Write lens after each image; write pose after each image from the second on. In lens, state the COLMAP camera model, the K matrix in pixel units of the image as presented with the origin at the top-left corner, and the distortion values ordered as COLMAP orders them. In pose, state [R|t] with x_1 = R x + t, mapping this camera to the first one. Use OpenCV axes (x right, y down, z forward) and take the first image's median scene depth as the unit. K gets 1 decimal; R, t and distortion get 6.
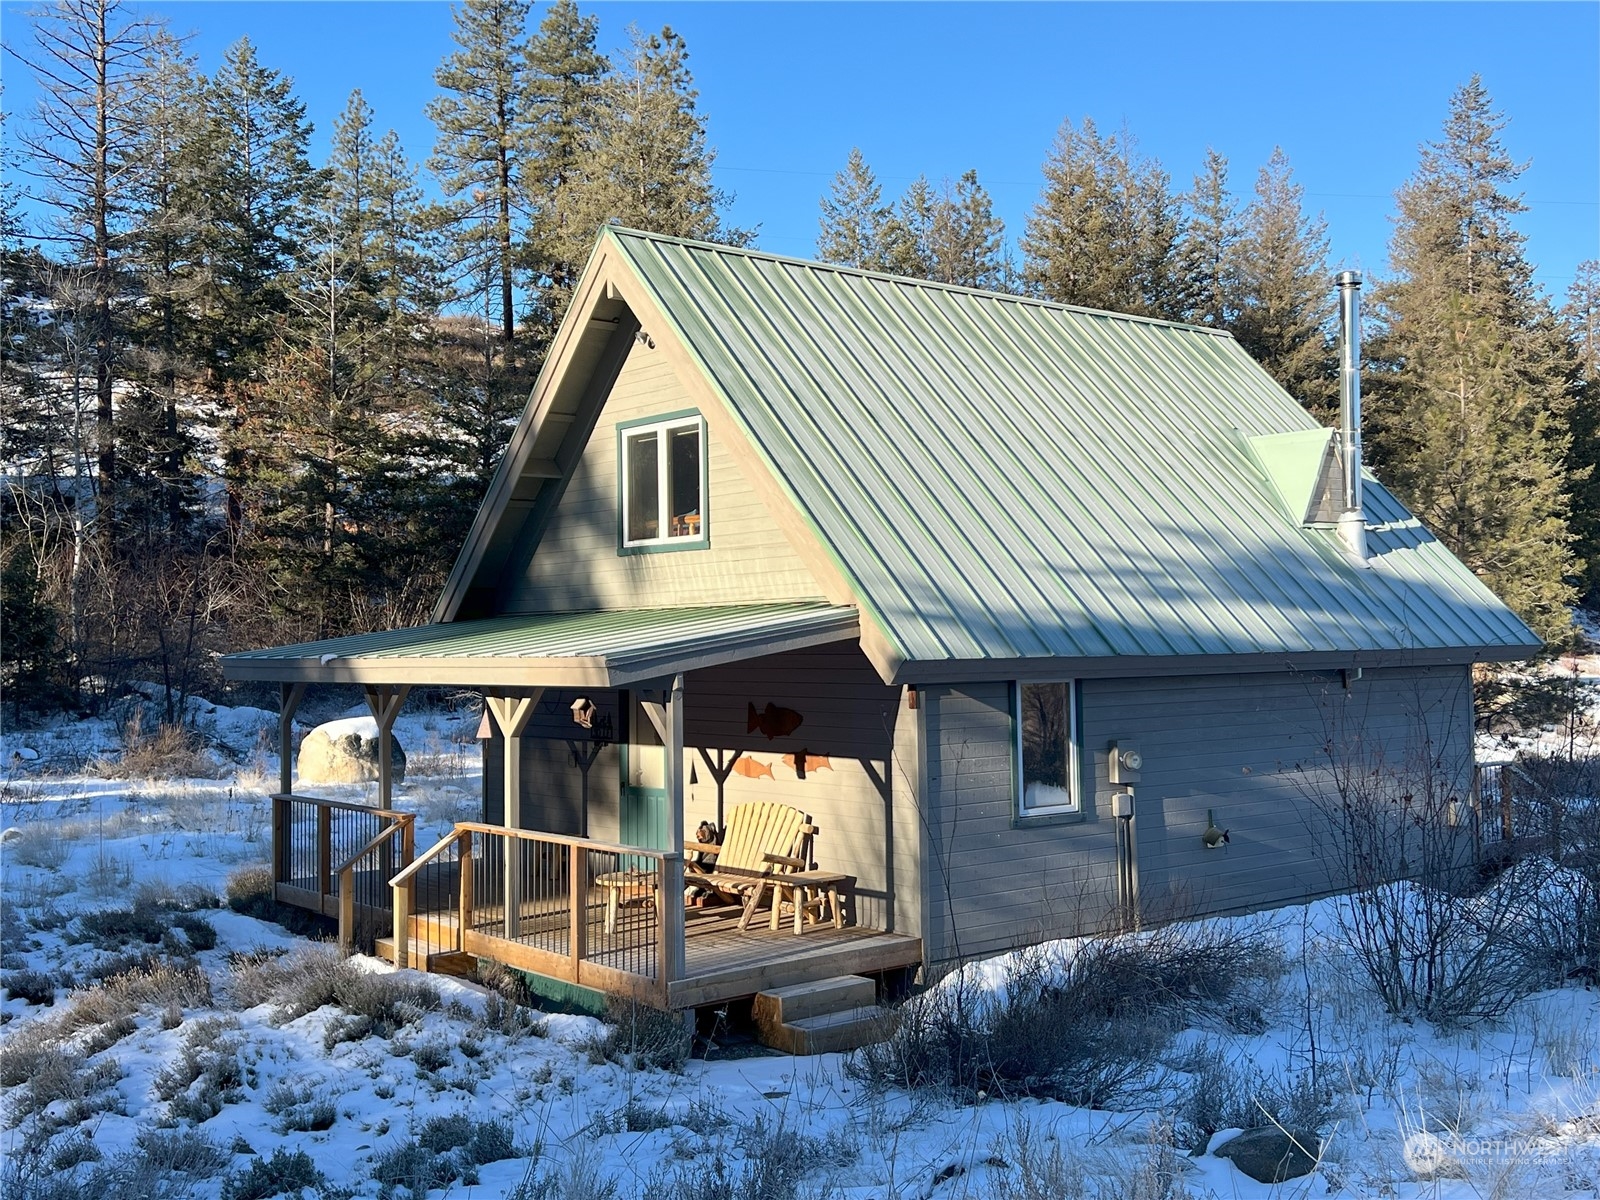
lens RADIAL K [[1658.6, 0, 798.4], [0, 1658.6, 575.2], [0, 0, 1]] dist [0.133272, -0.390452]
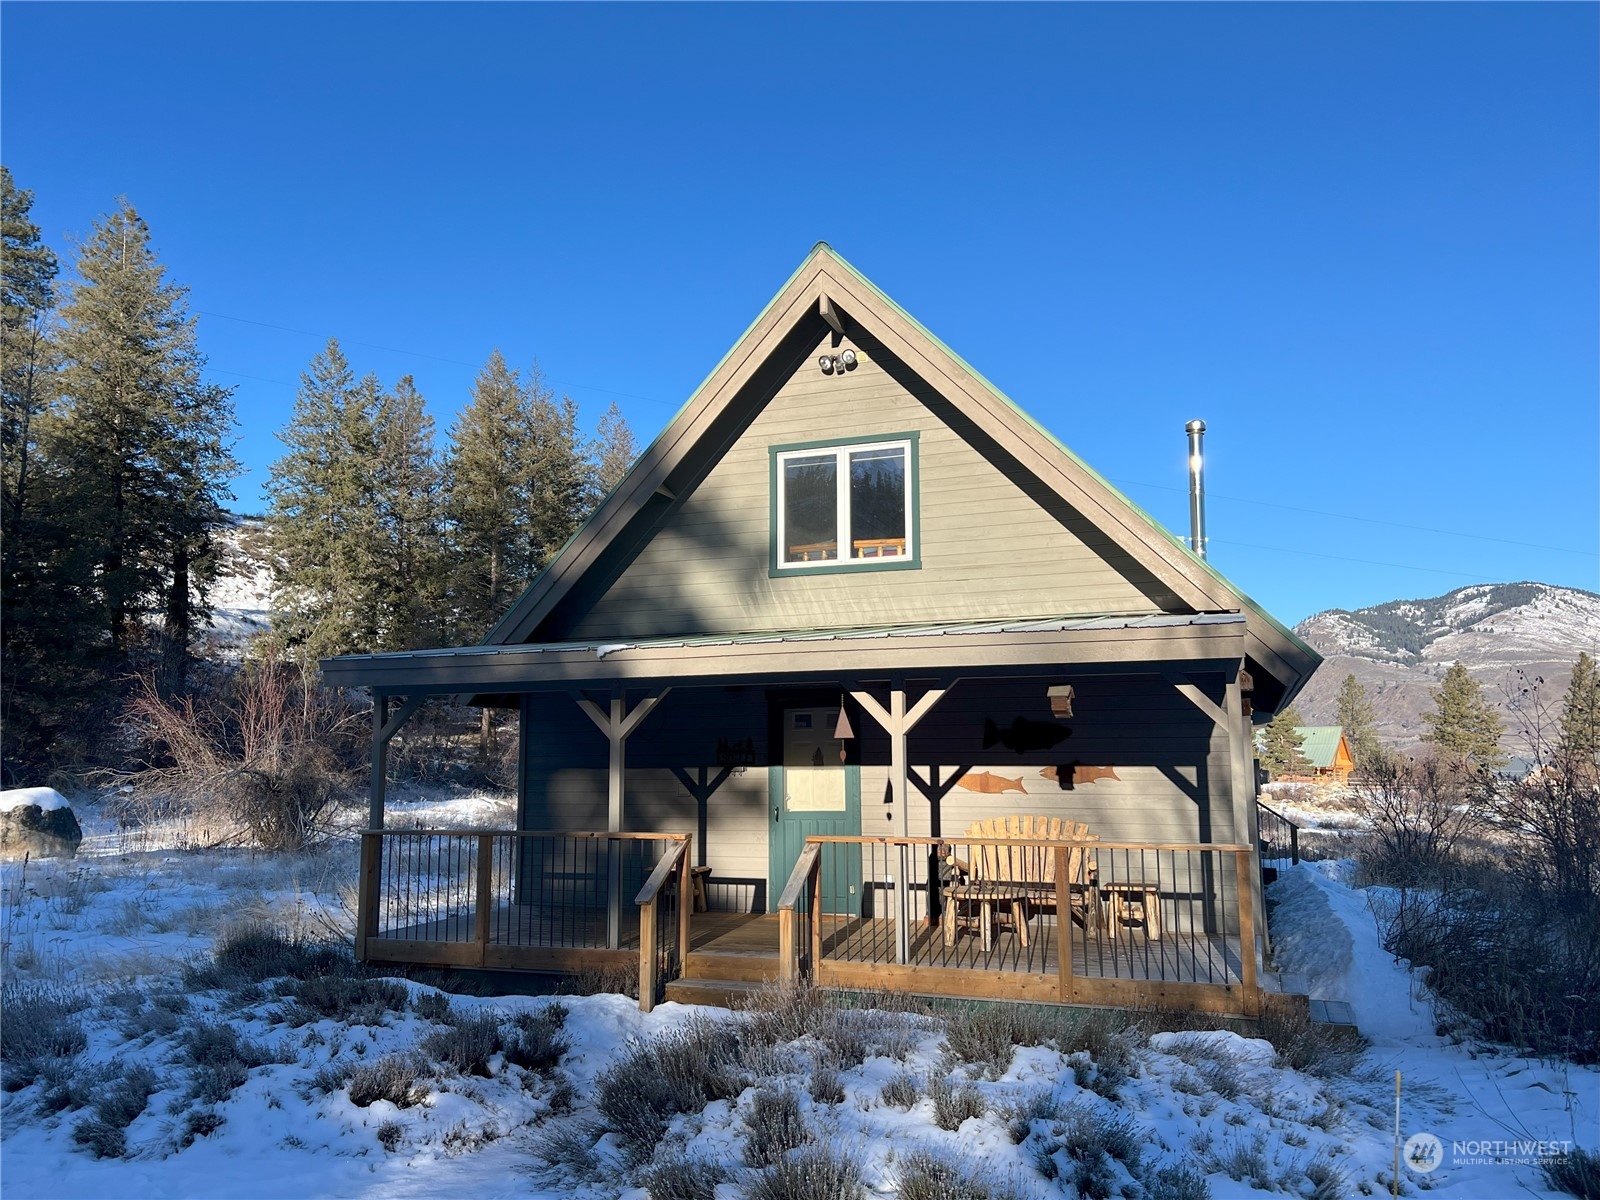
lens RADIAL K [[1195.8, 0, 802.5], [0, 1195.8, 606.6], [0, 0, 1]] dist [0.071205, -0.093707]
pose [[0.858261, 0.075555, 0.507622, -0.433516], [-0.028056, 0.994532, -0.100591, 0.074001], [-0.512446, 0.072092, 0.855688, 0.365724]]
